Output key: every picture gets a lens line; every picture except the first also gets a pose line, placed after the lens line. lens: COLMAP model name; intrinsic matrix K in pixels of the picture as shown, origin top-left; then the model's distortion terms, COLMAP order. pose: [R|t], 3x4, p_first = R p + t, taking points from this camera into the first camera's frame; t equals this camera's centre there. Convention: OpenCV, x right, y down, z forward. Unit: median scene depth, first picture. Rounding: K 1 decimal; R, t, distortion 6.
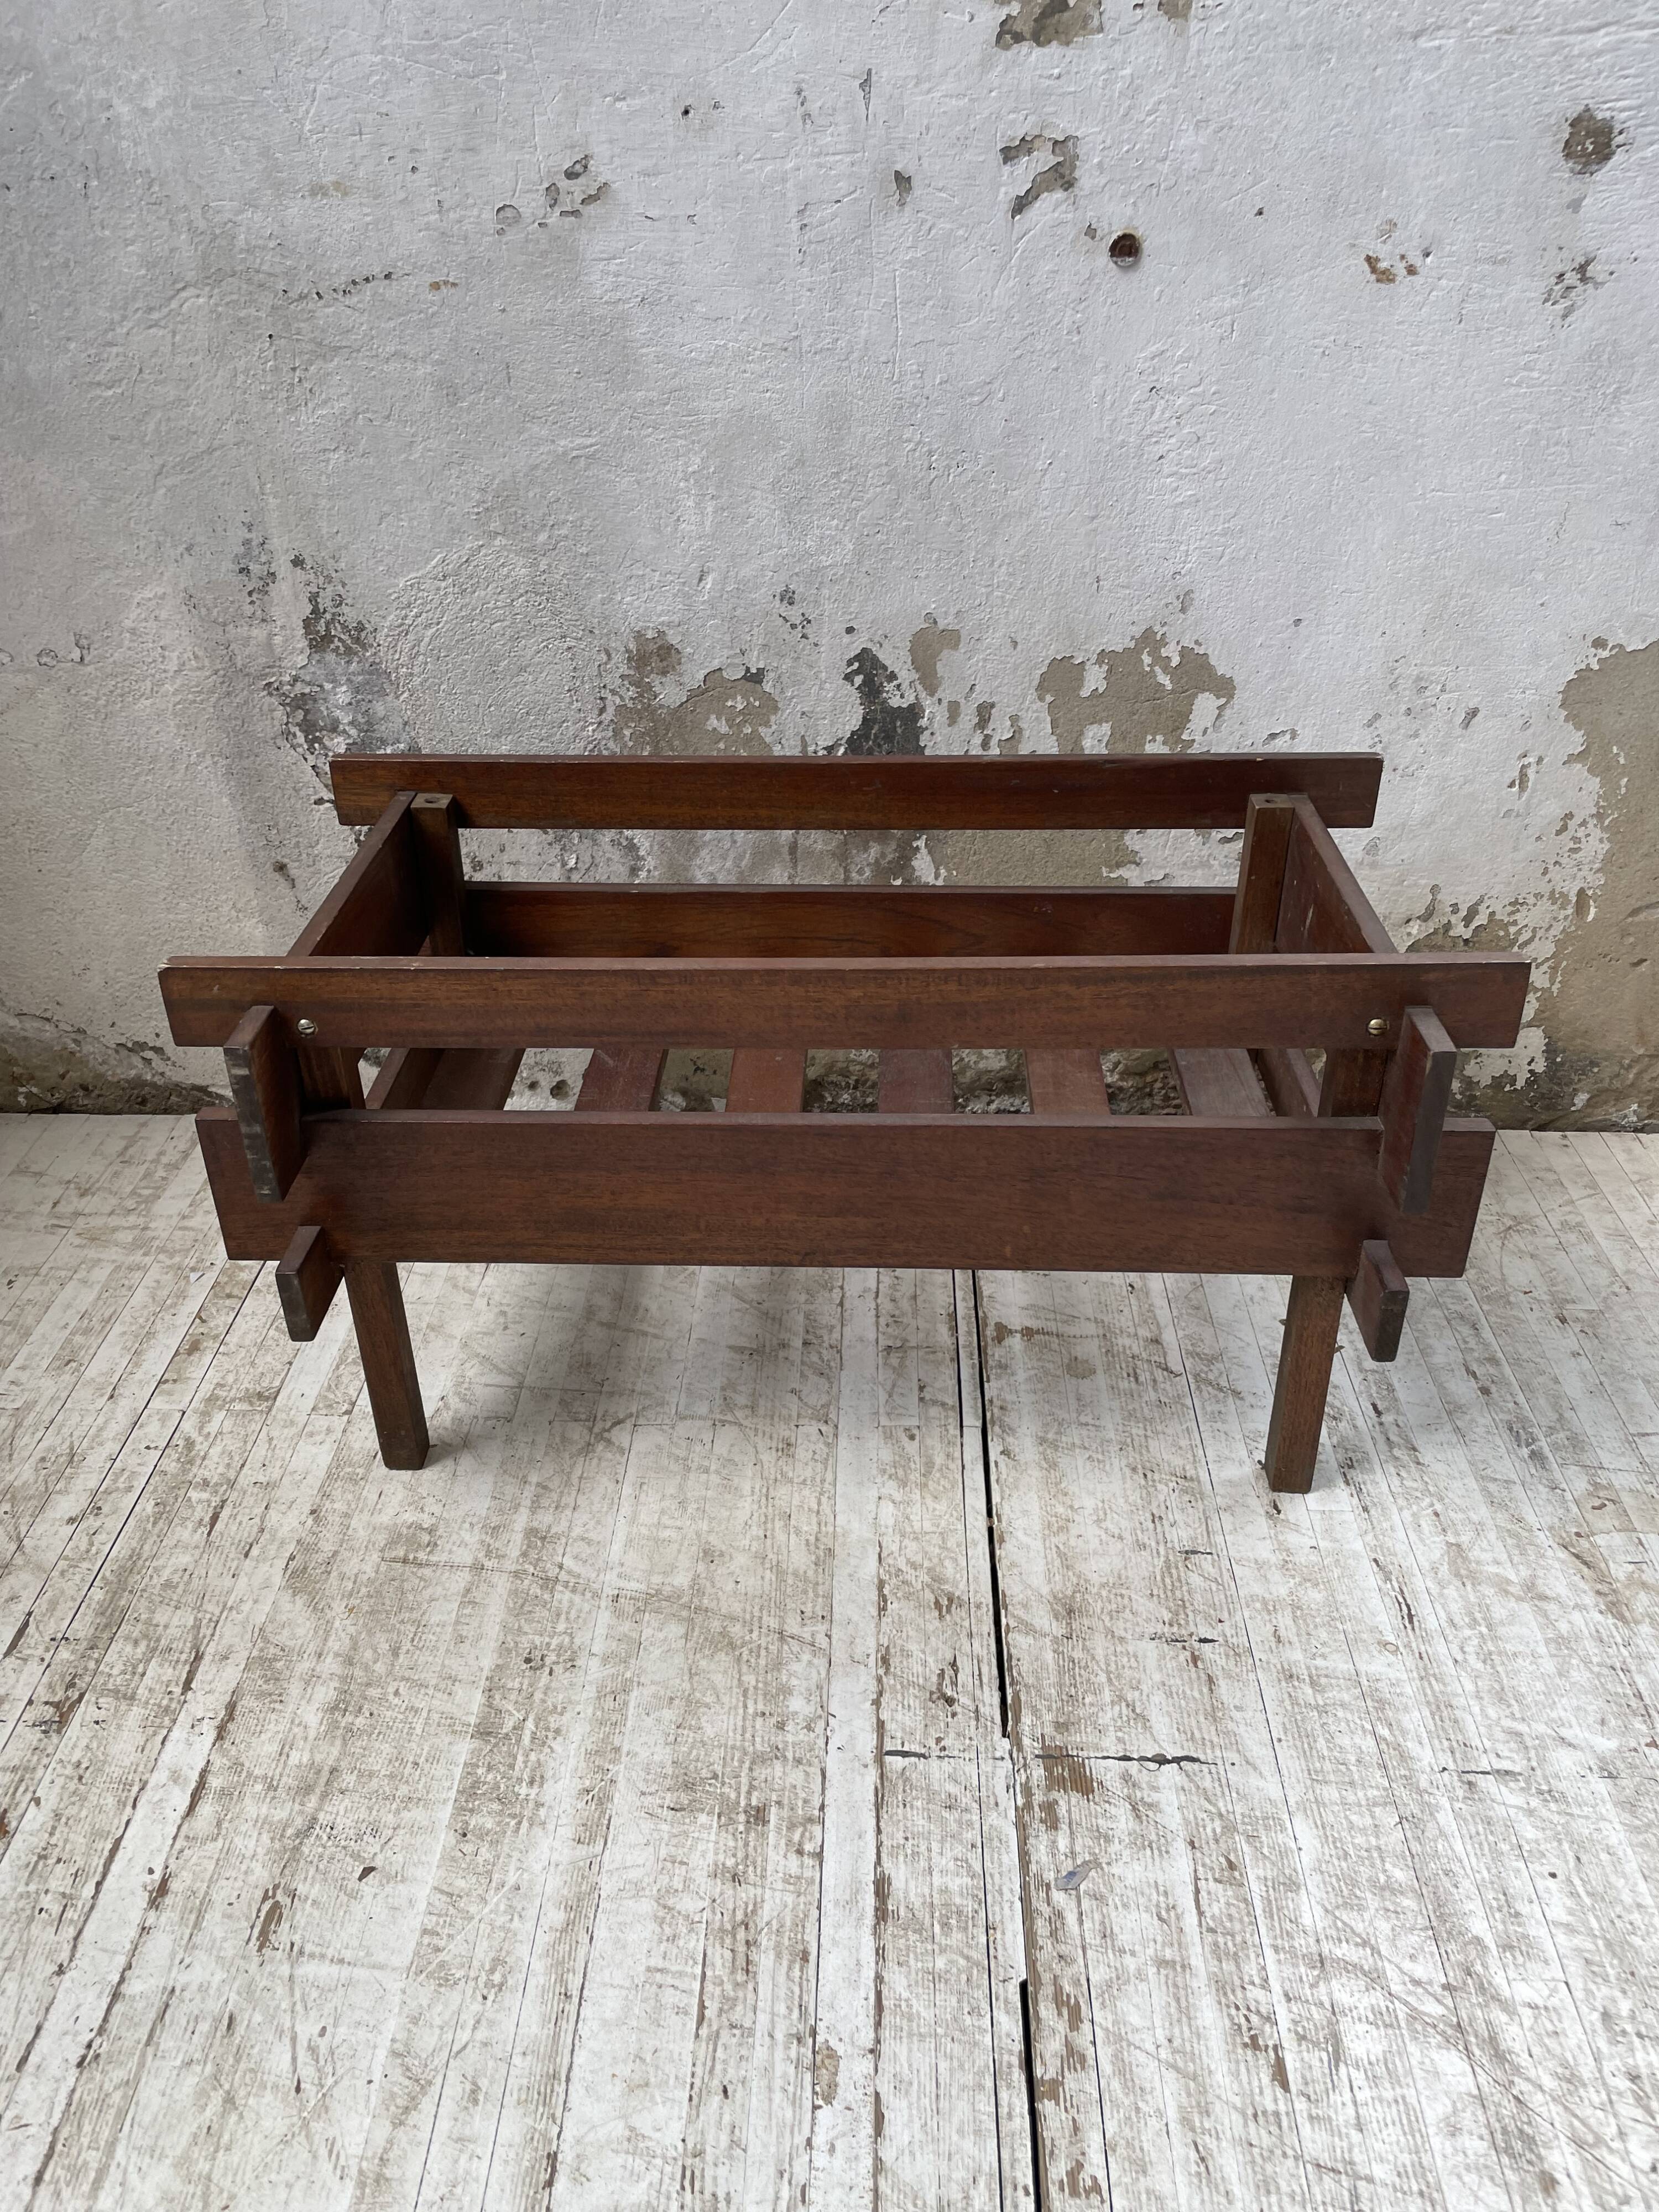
lens RADIAL K [[1678.9, 0, 808.0], [0, 1678.9, 1104.6], [0, 0, 1]] dist [0.085886, -0.120007]
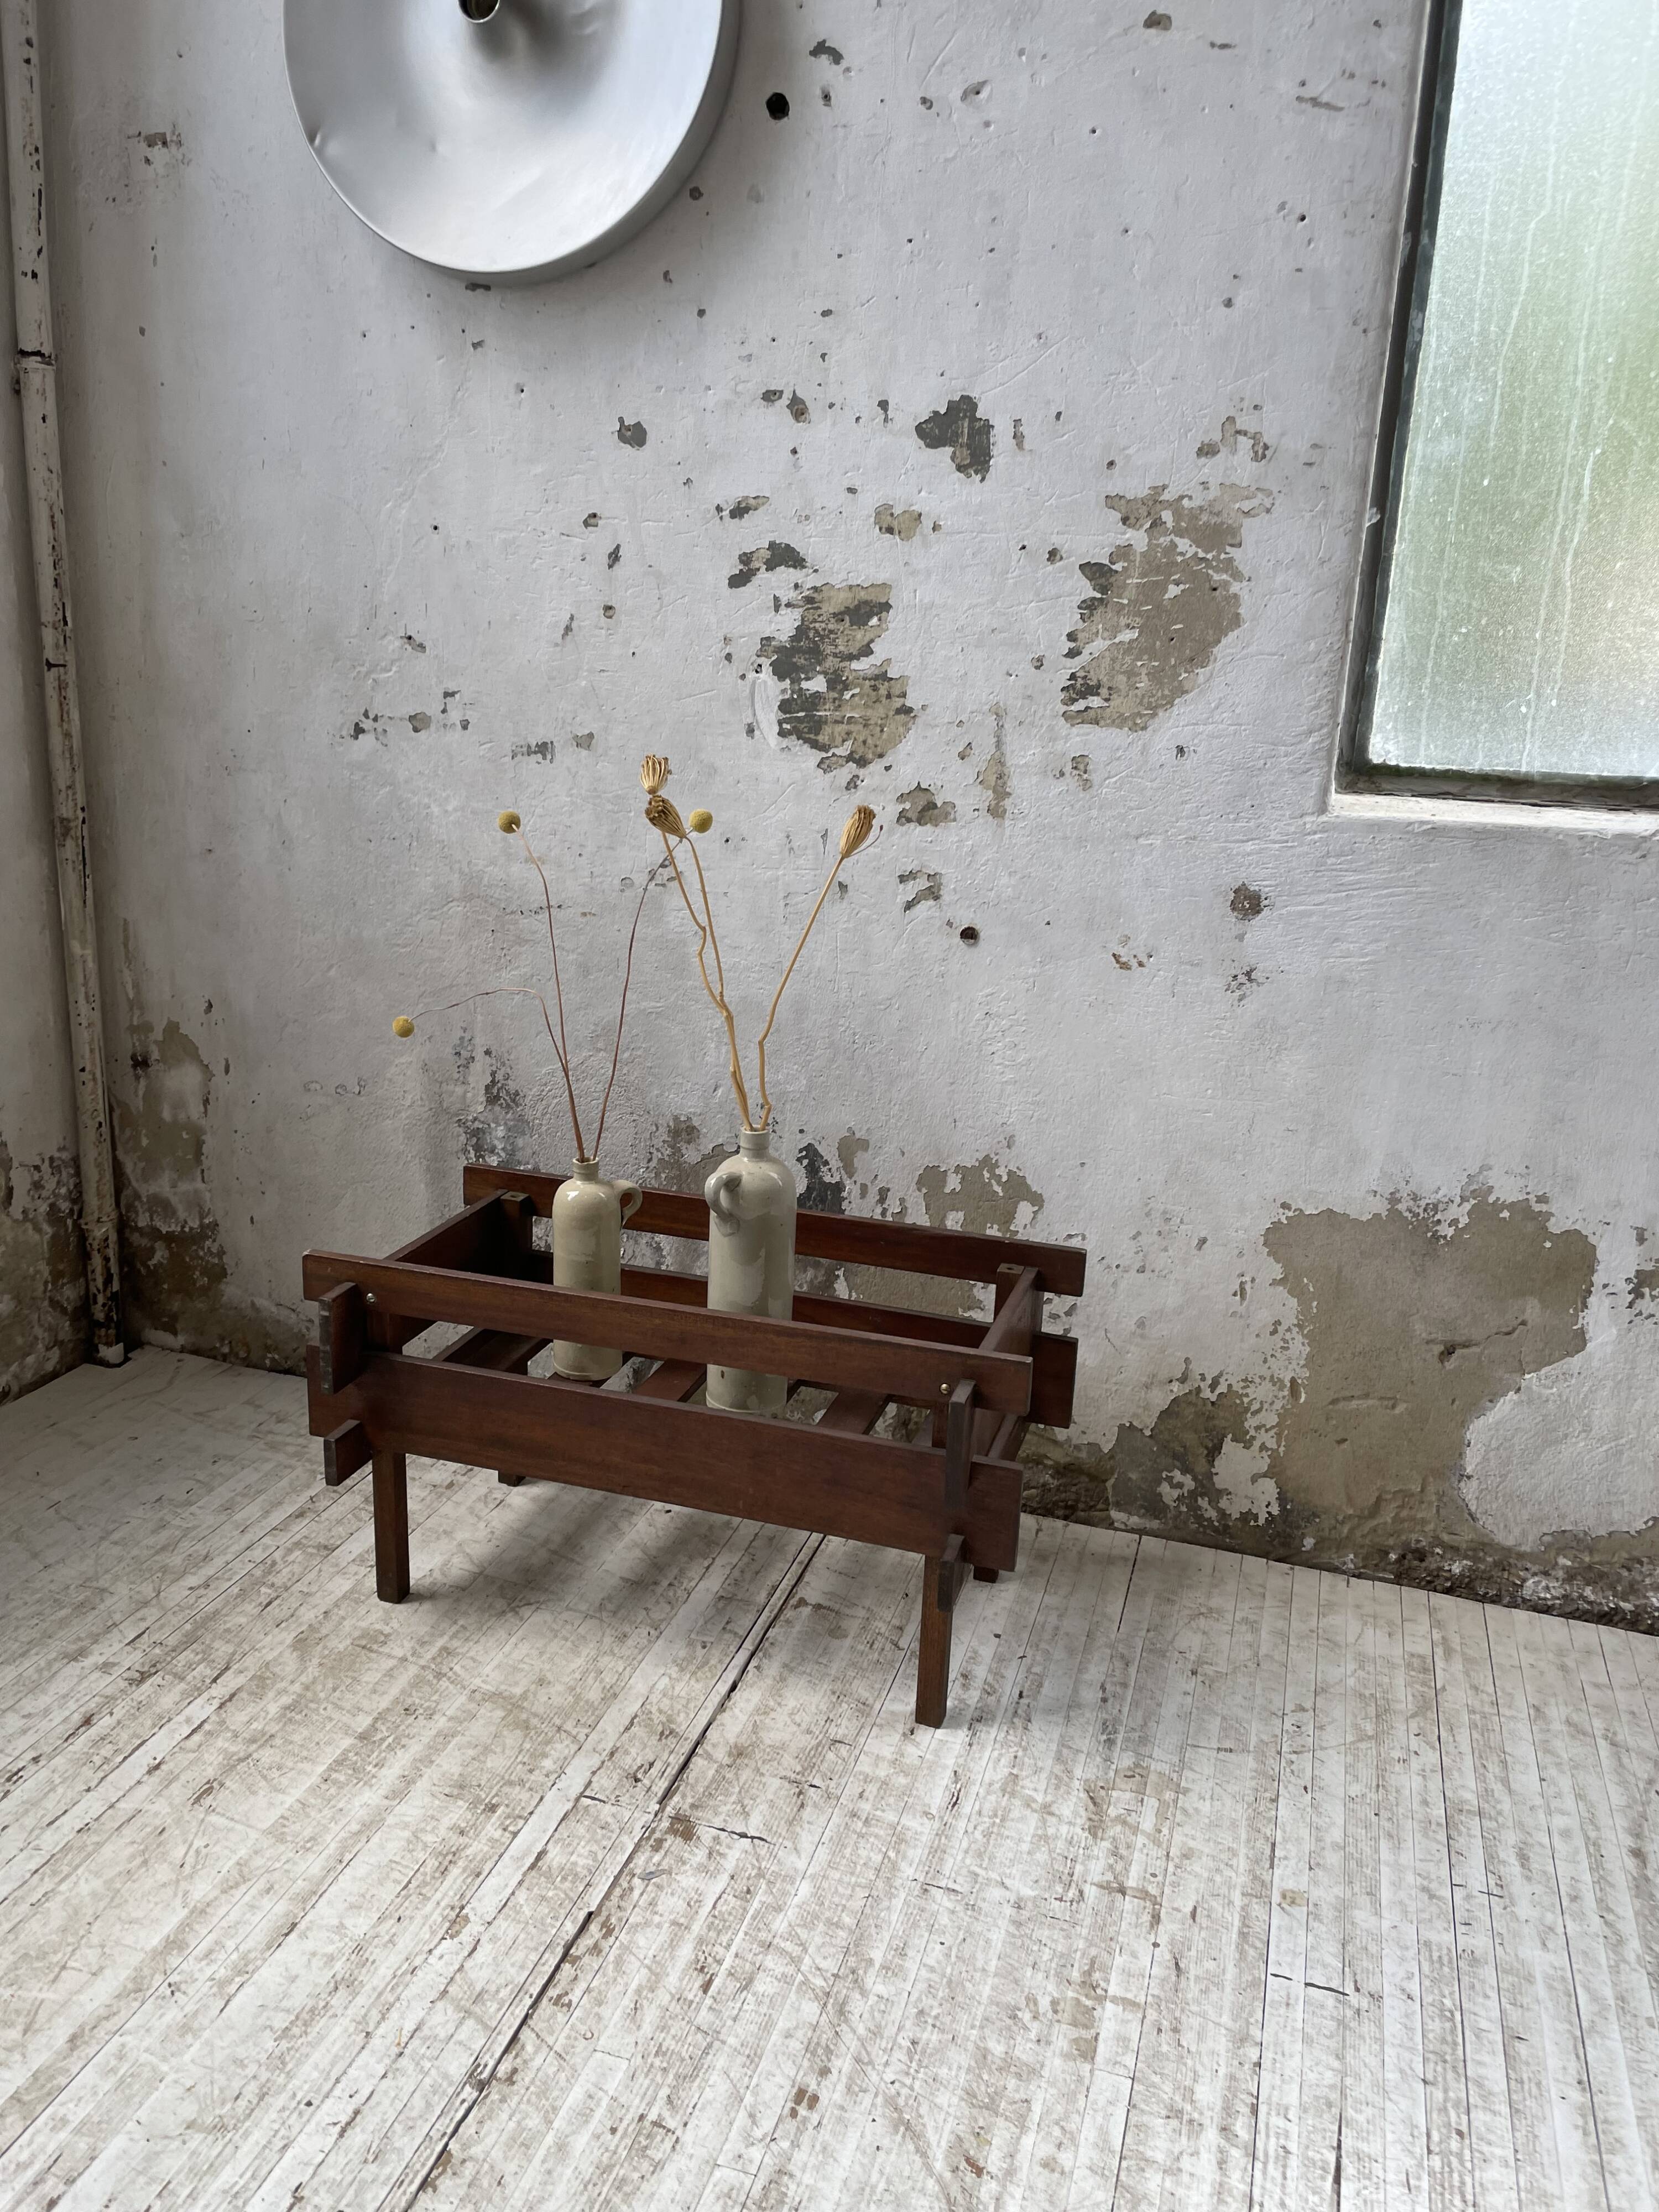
lens RADIAL K [[1678.9, 0, 809.1], [0, 1678.9, 1115.0], [0, 0, 1]] dist [0.085886, -0.120007]
pose [[0.964538, 0.123195, -0.233430, 0.466266], [-0.183383, 0.948861, -0.256969, 0.123729], [0.189836, 0.290664, 0.937804, -0.552562]]
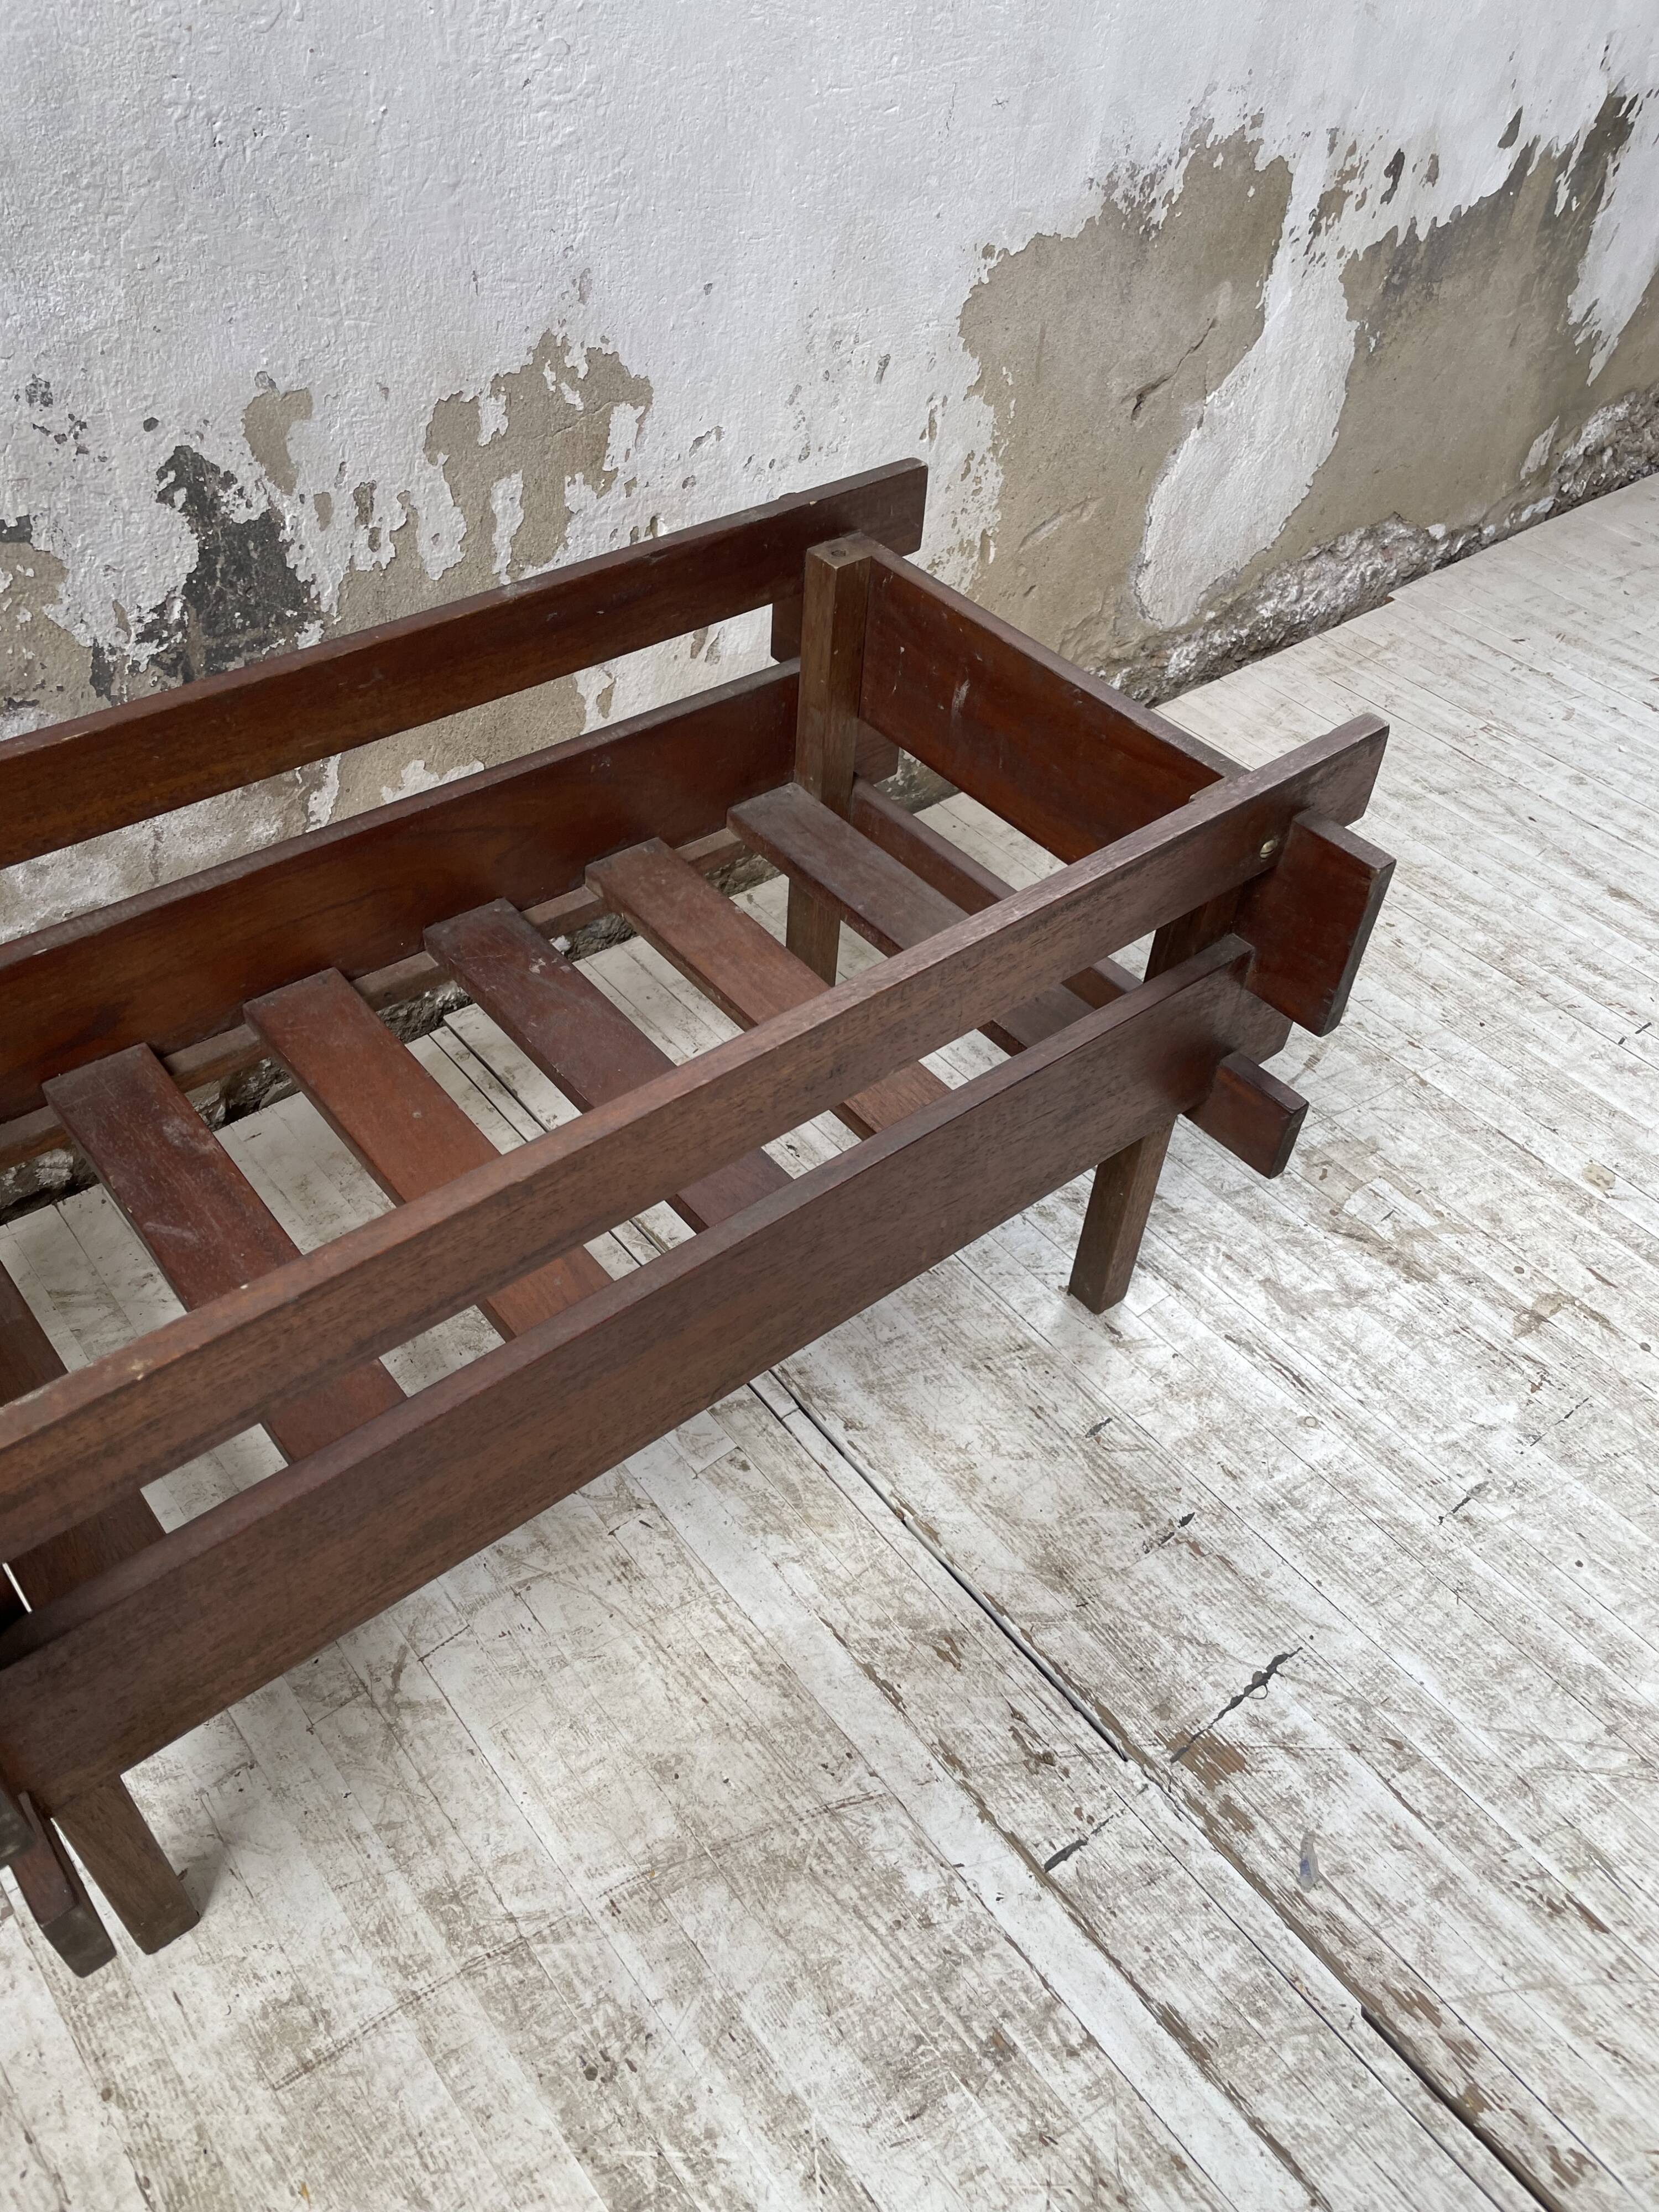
lens RADIAL K [[1678.9, 0, 816.5], [0, 1678.9, 1081.6], [0, 0, 1]] dist [0.085886, -0.120007]
pose [[0.747437, -0.423655, 0.511716, -0.259339], [0.284245, 0.900147, 0.330060, -0.235501], [-0.600452, -0.101246, 0.793226, 0.378560]]
